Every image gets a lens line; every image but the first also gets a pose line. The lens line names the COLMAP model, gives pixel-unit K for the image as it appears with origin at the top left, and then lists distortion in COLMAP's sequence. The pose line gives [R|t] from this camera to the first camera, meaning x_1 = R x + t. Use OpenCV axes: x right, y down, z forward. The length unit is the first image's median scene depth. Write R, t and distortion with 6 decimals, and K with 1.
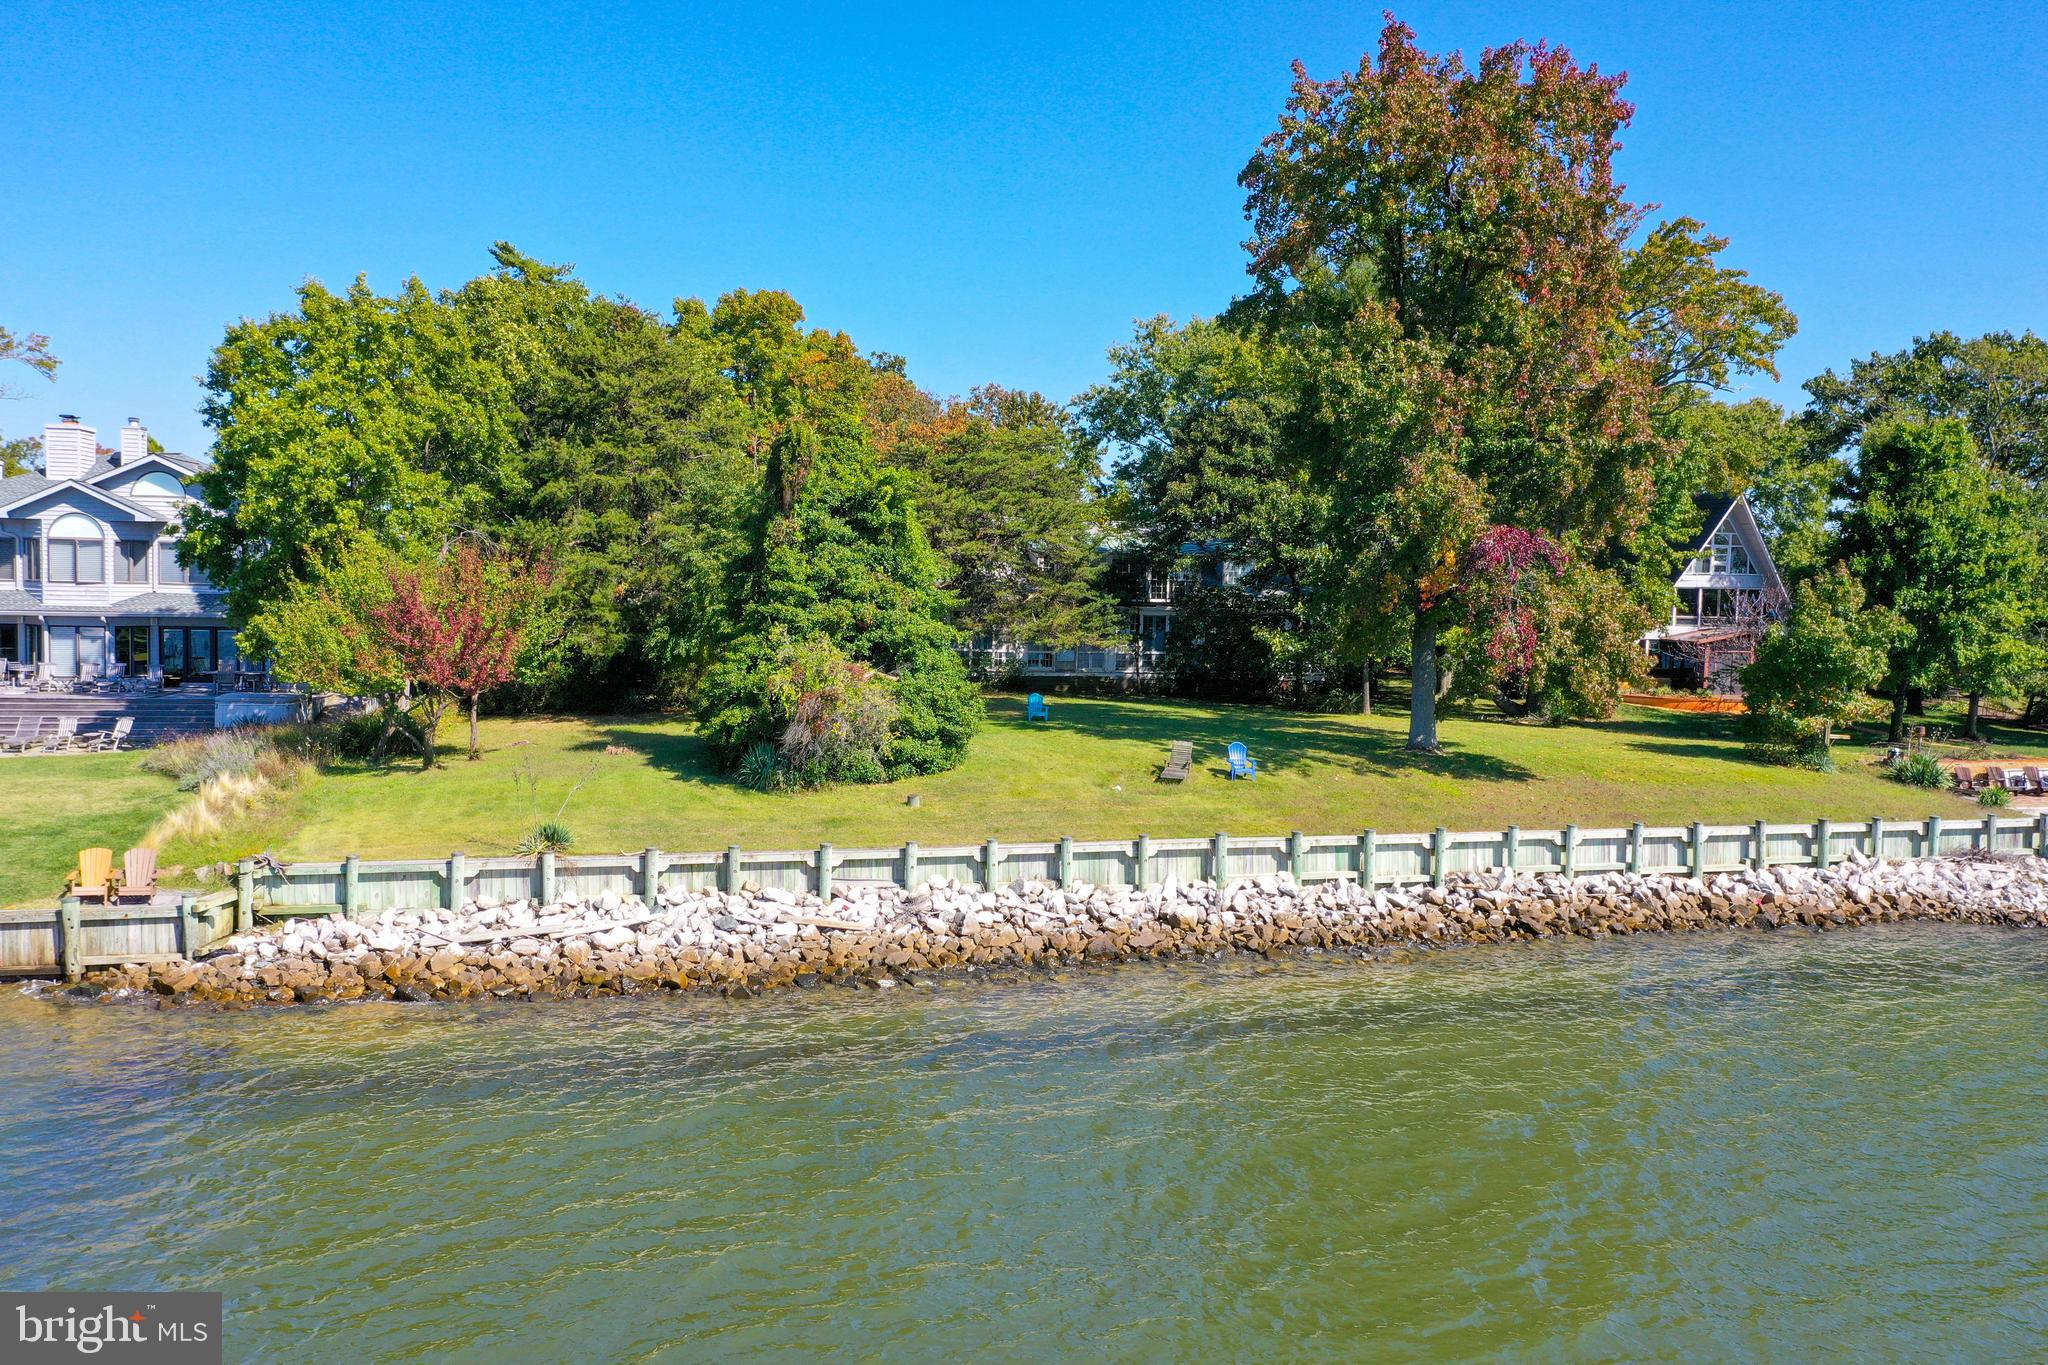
lens RADIAL K [[1616.5, 0, 1024.0], [0, 1616.5, 682.5], [0, 0, 1]] dist [0.002278, -0.000064]
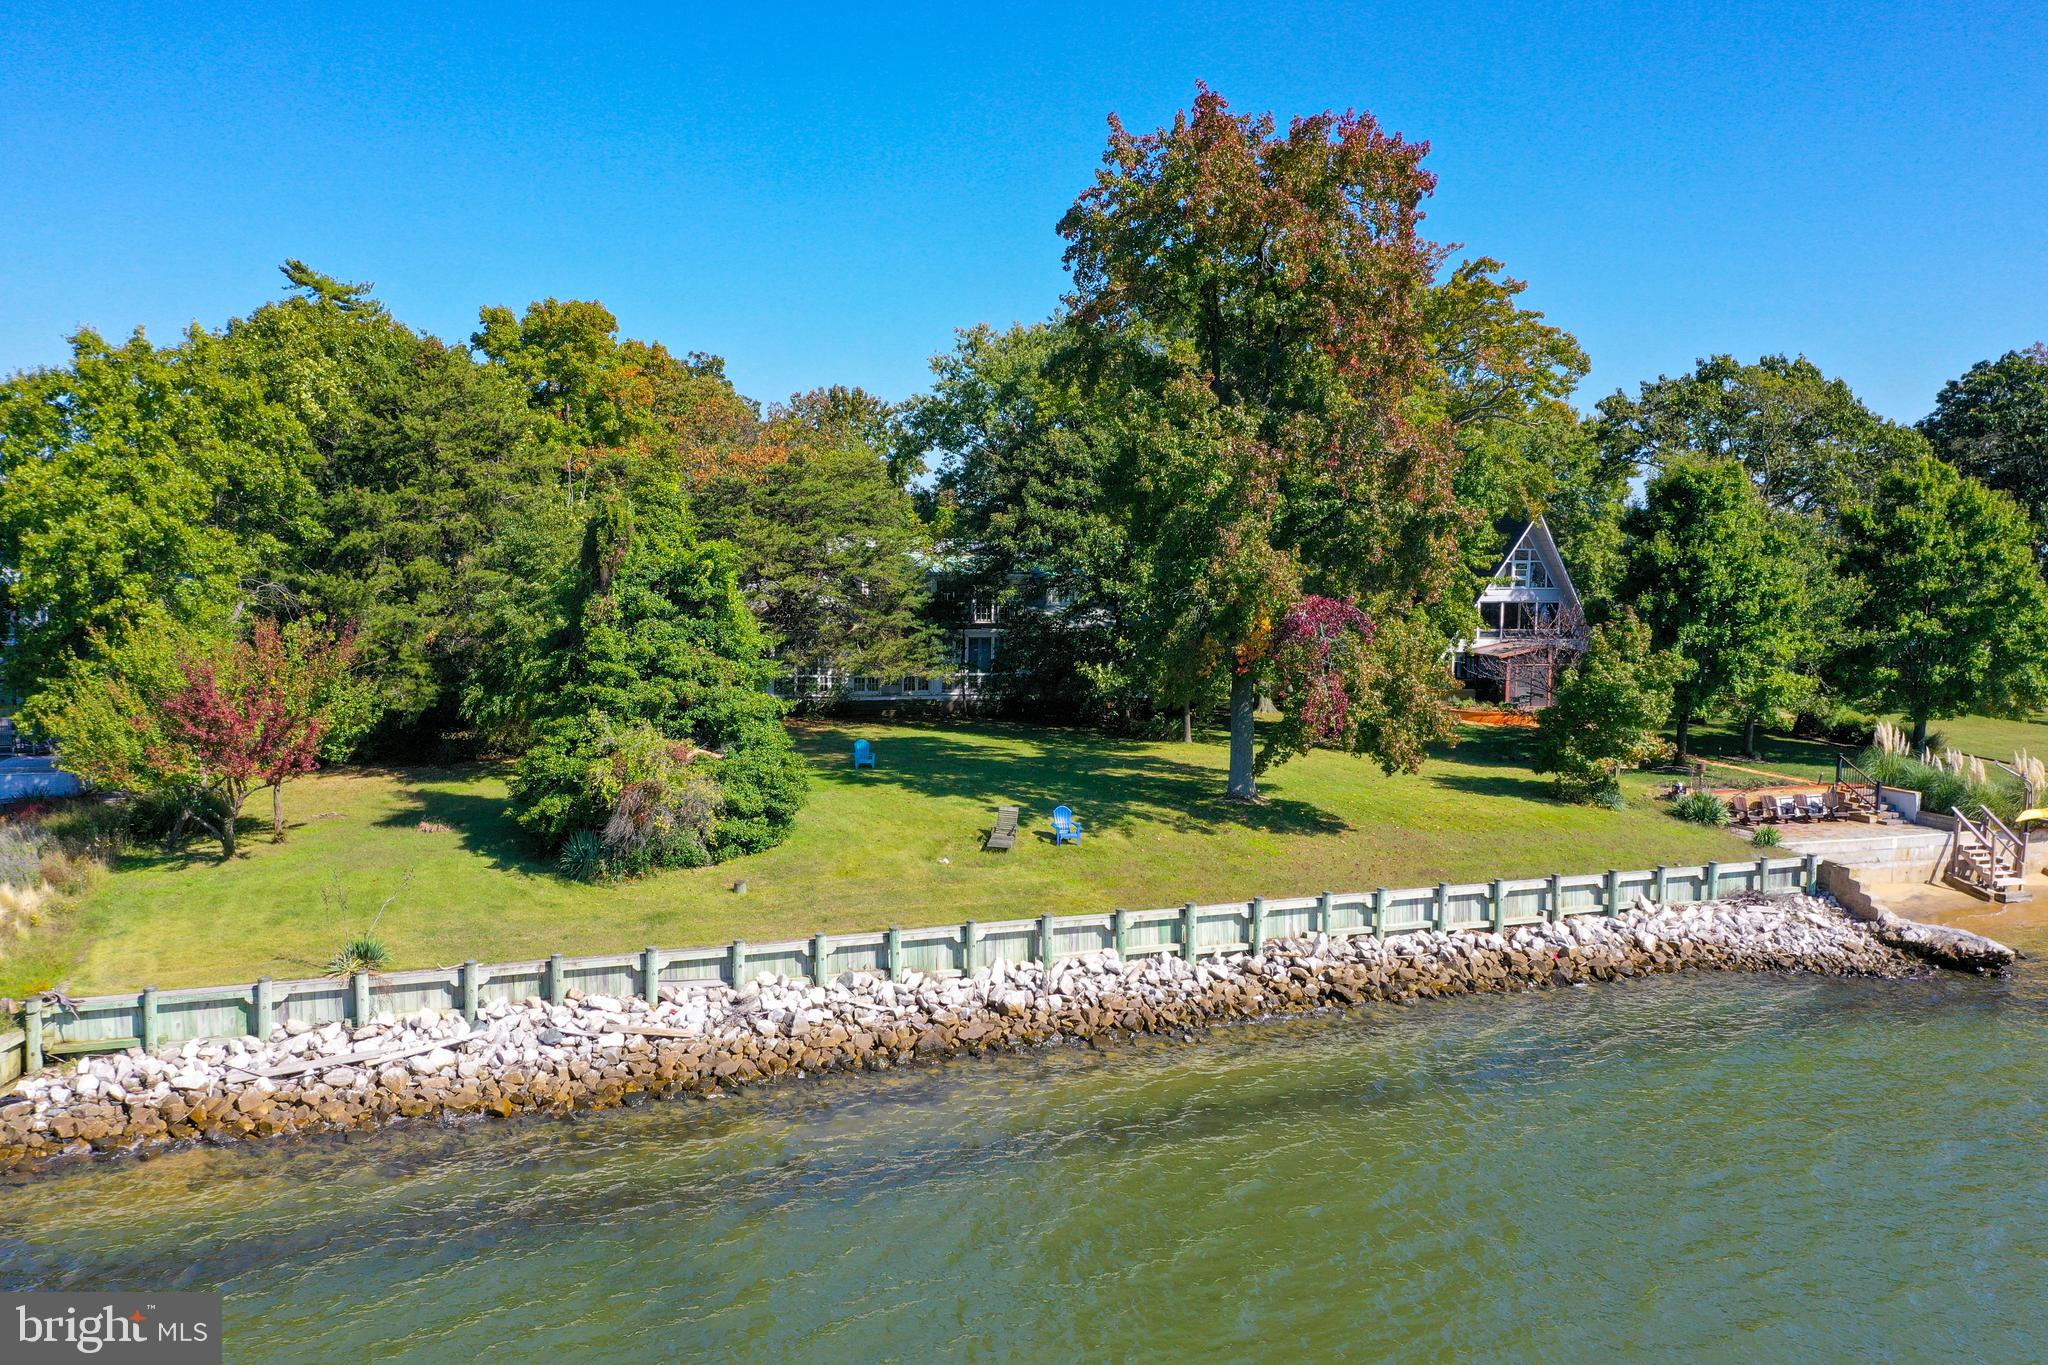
lens RADIAL K [[1616.5, 0, 1024.0], [0, 1616.5, 682.5], [0, 0, 1]] dist [0.002278, -0.000064]
pose [[0.994220, -0.015831, 0.106192, 0.001475], [0.012855, 0.999507, 0.028652, -0.071066], [-0.106593, -0.027121, 0.993933, -0.004800]]
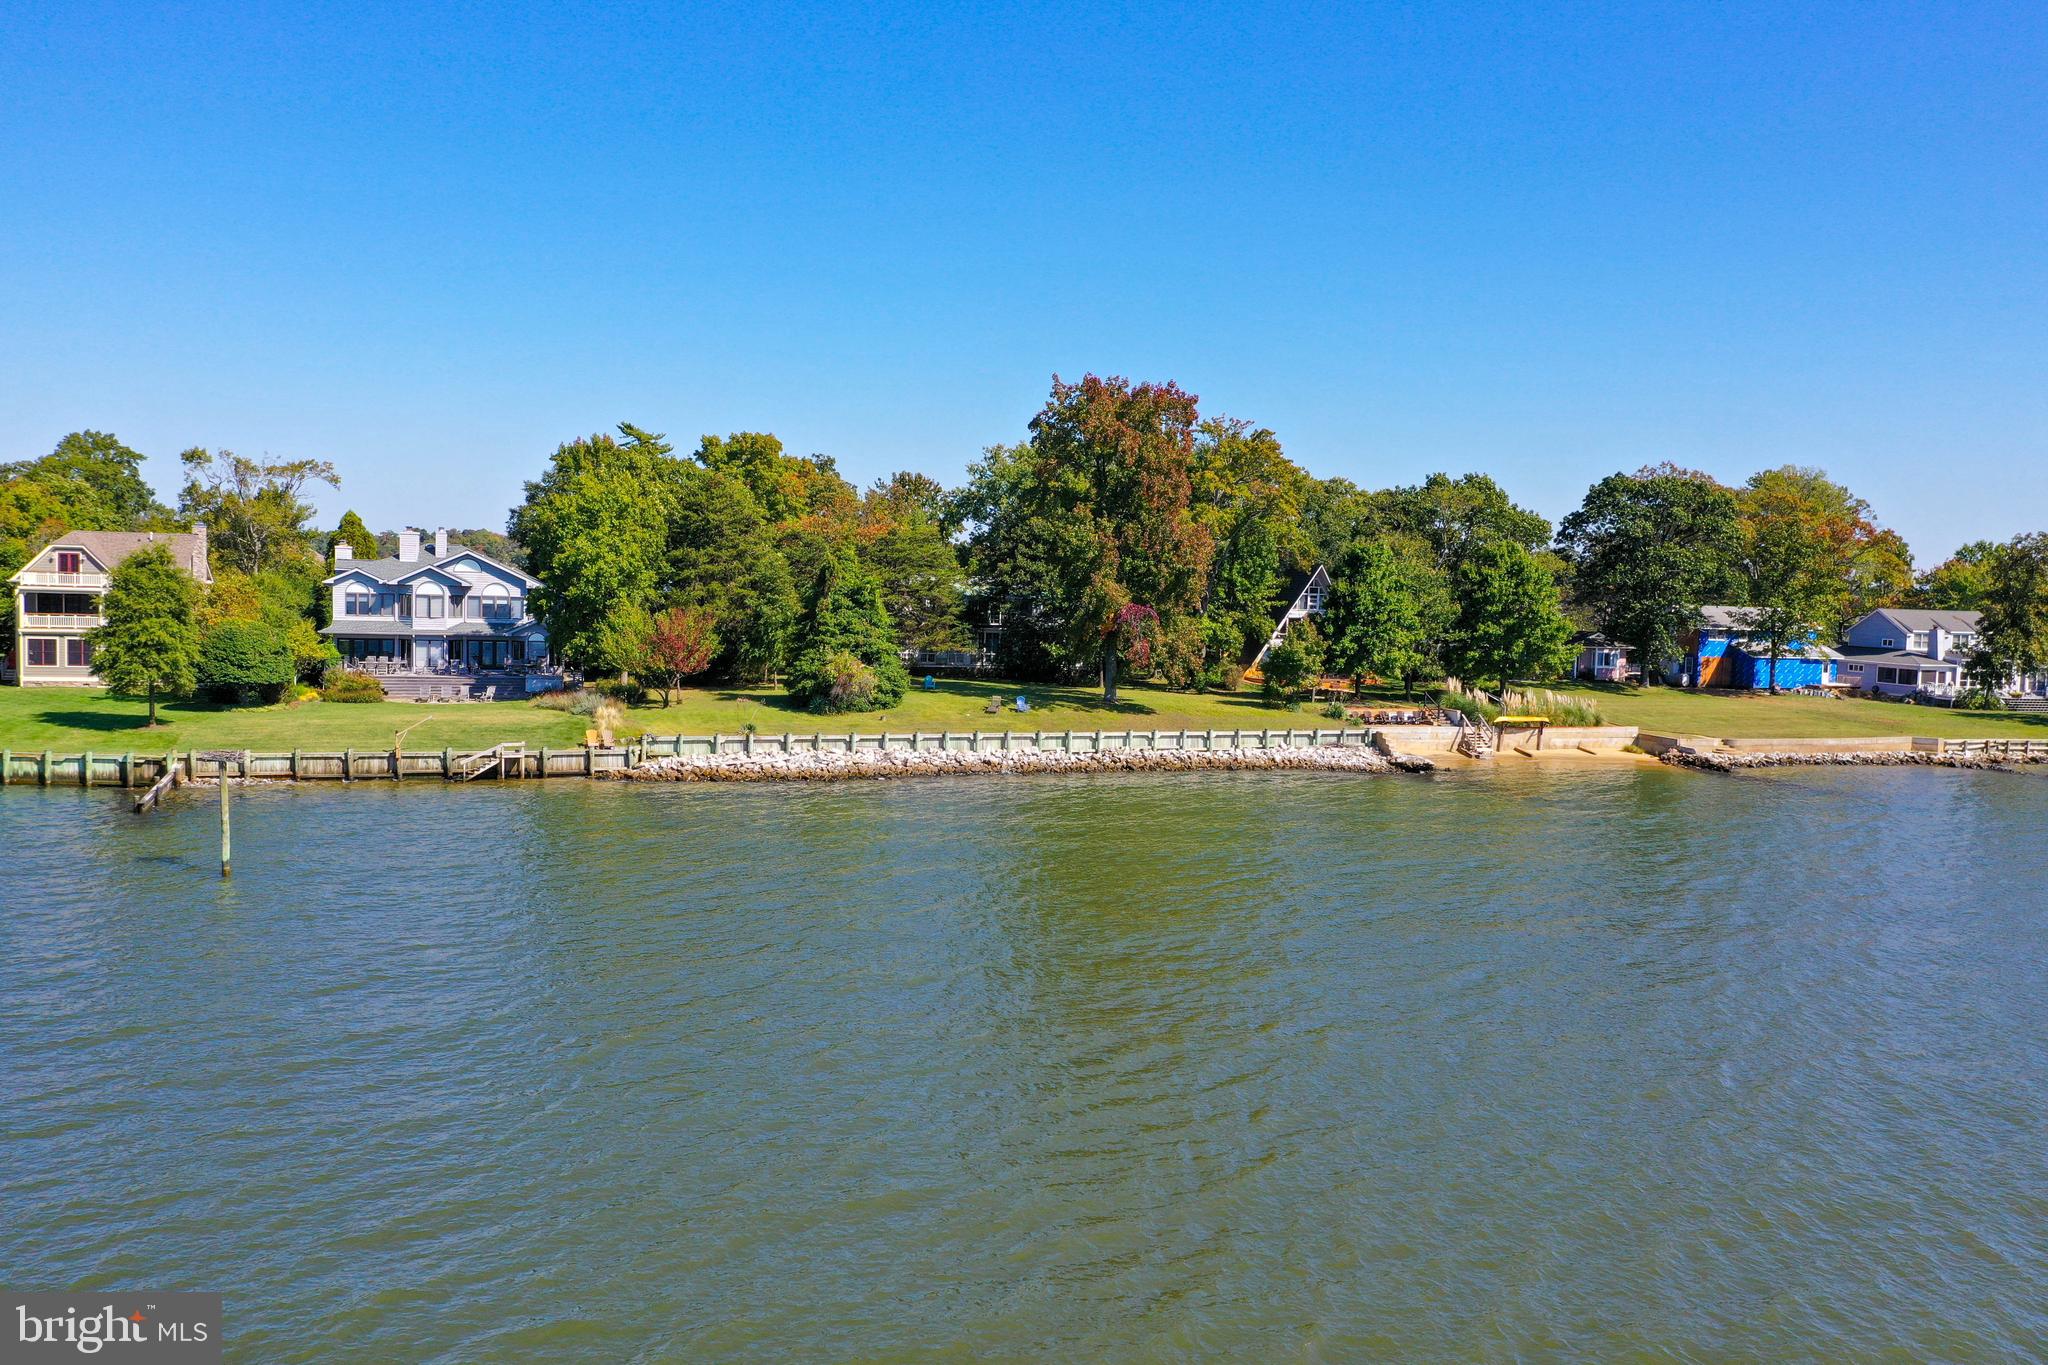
lens RADIAL K [[1616.5, 0, 1024.0], [0, 1616.5, 682.5], [0, 0, 1]] dist [0.002278, -0.000064]
pose [[0.996486, 0.001652, 0.083741, -0.054781], [-0.002112, 0.999983, 0.005403, 0.005133], [-0.083731, -0.005561, 0.996473, -1.283937]]
